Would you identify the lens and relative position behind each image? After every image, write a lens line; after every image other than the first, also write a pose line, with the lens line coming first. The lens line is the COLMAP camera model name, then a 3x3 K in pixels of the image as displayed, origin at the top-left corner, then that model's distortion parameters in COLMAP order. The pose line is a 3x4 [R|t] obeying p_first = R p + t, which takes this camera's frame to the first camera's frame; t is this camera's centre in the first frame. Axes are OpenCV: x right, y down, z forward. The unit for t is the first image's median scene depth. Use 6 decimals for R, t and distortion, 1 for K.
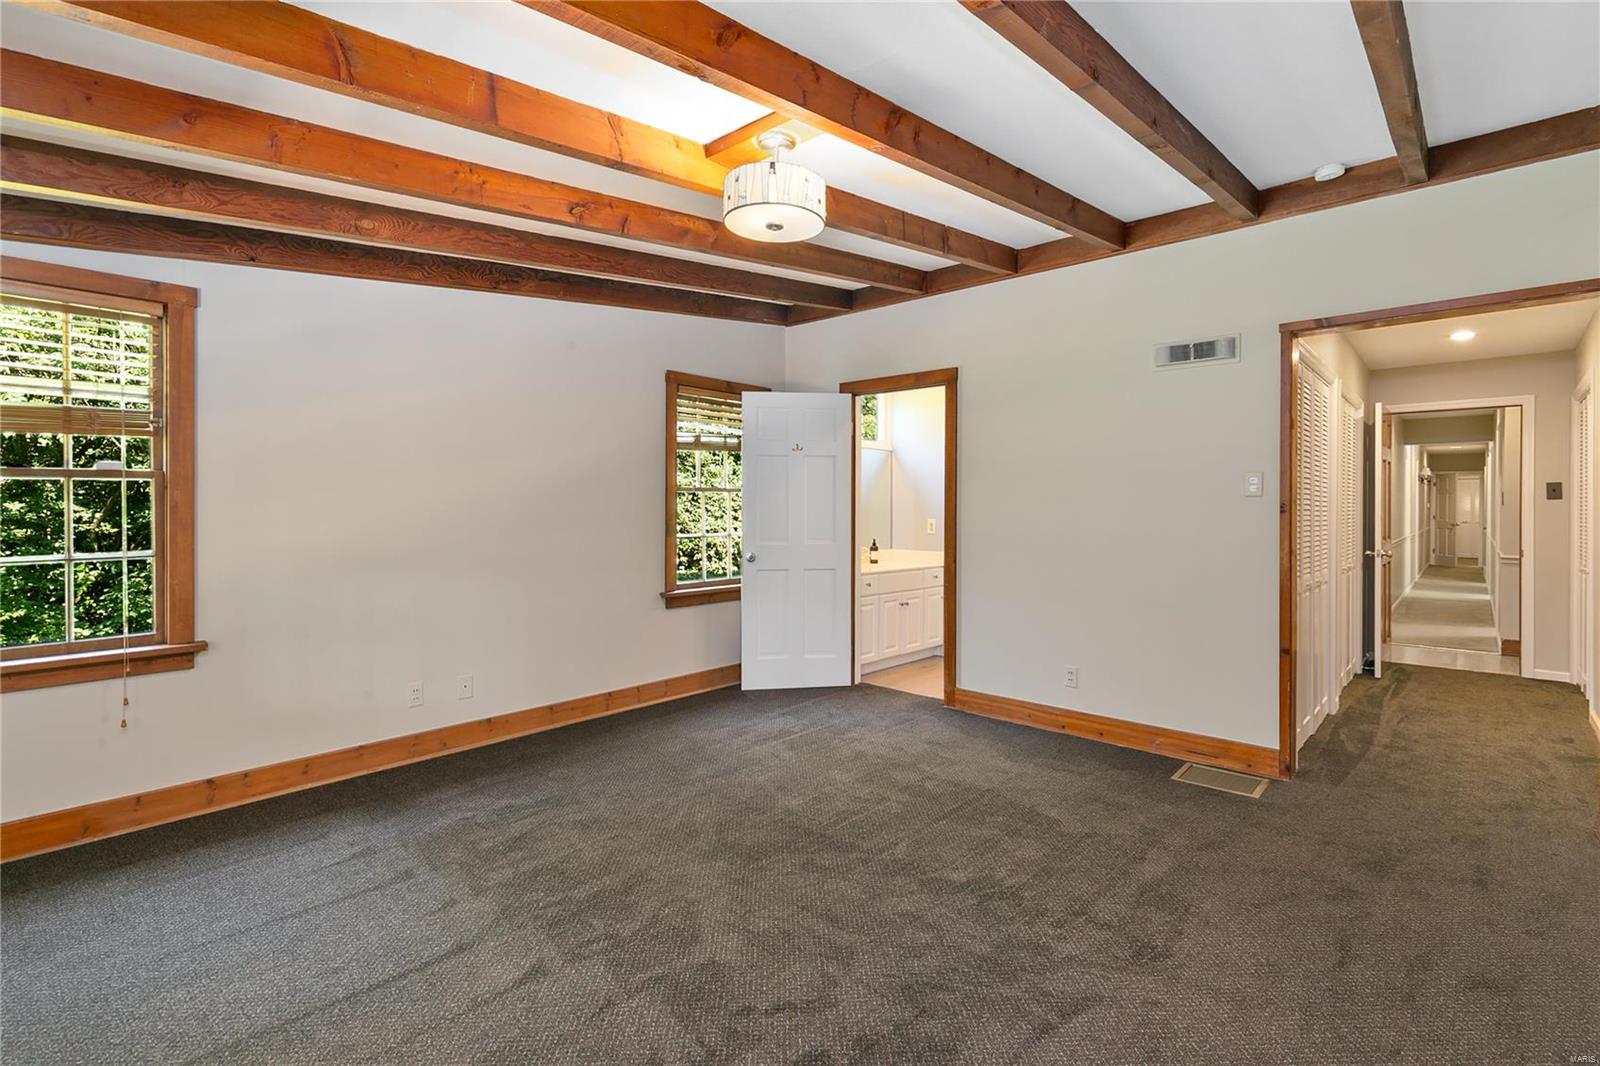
lens RADIAL K [[733.5, 0, 829.8], [0, 733.5, 504.2], [0, 0, 1]] dist [0.012753, 0.000439]
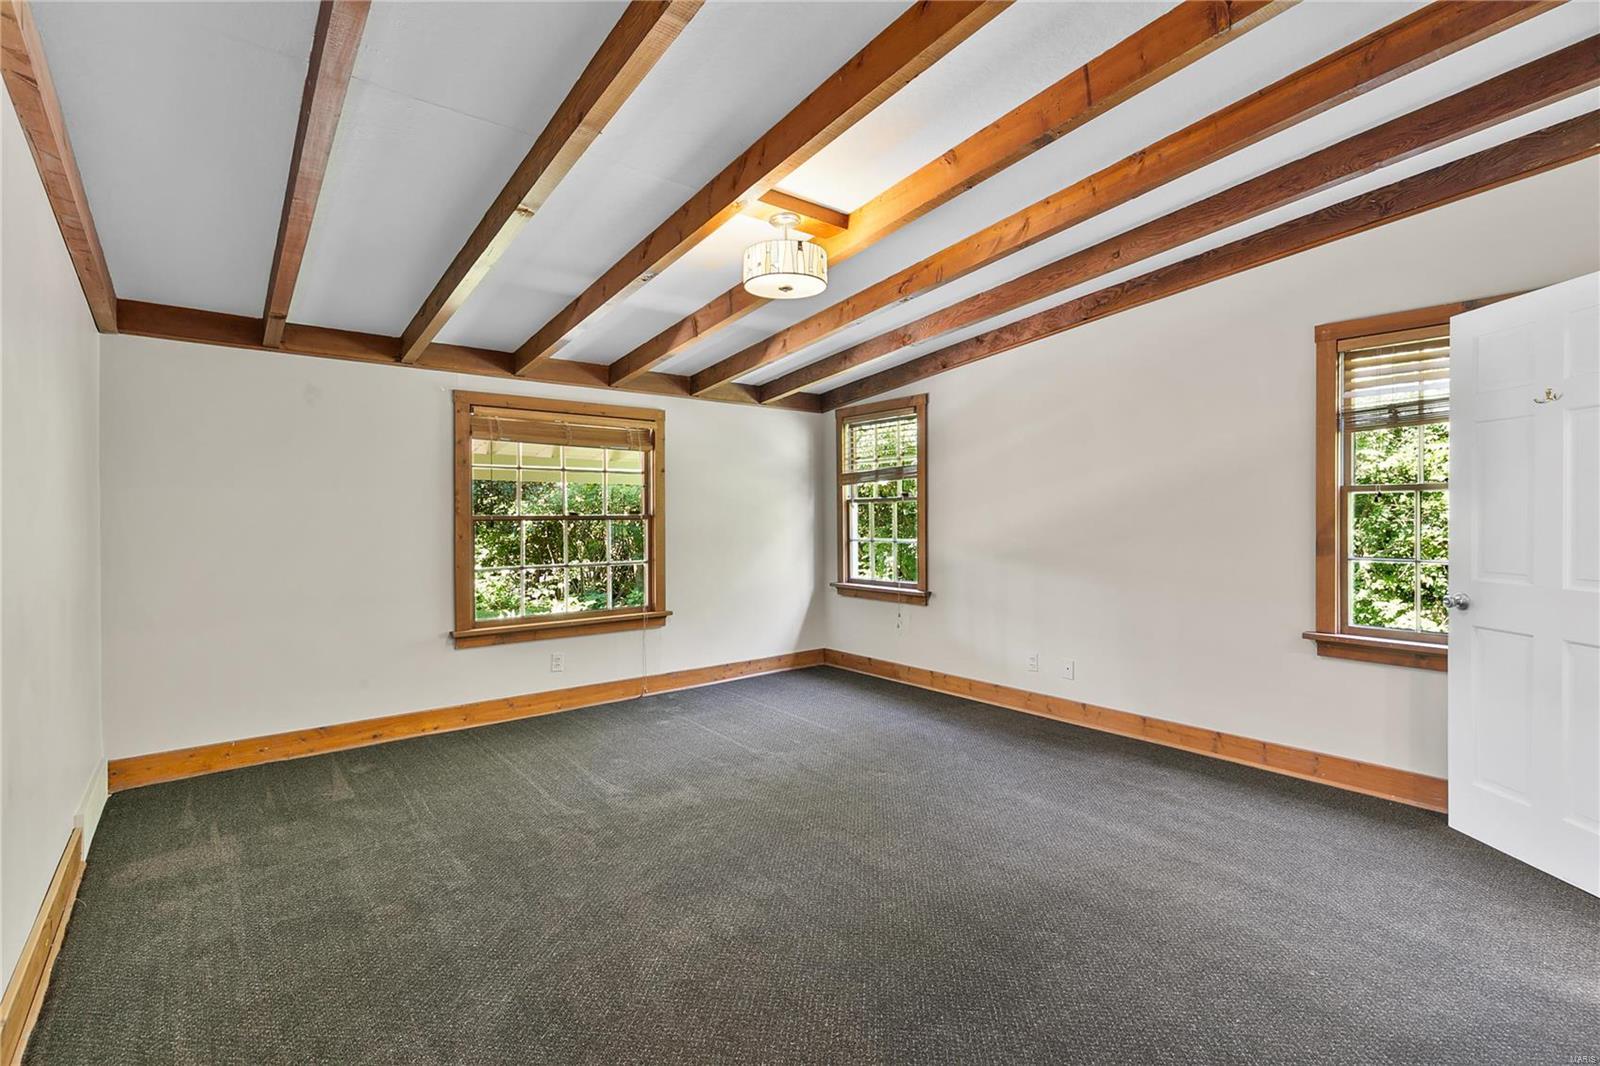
lens RADIAL K [[733.5, 0, 801.9], [0, 733.5, 526.5], [0, 0, 1]] dist [0.012753, 0.000439]
pose [[-0.169213, 0.003217, -0.985574, 0.591974], [-0.005345, 0.999977, 0.004182, 0.015070], [0.985565, 0.005976, -0.169192, 0.632236]]
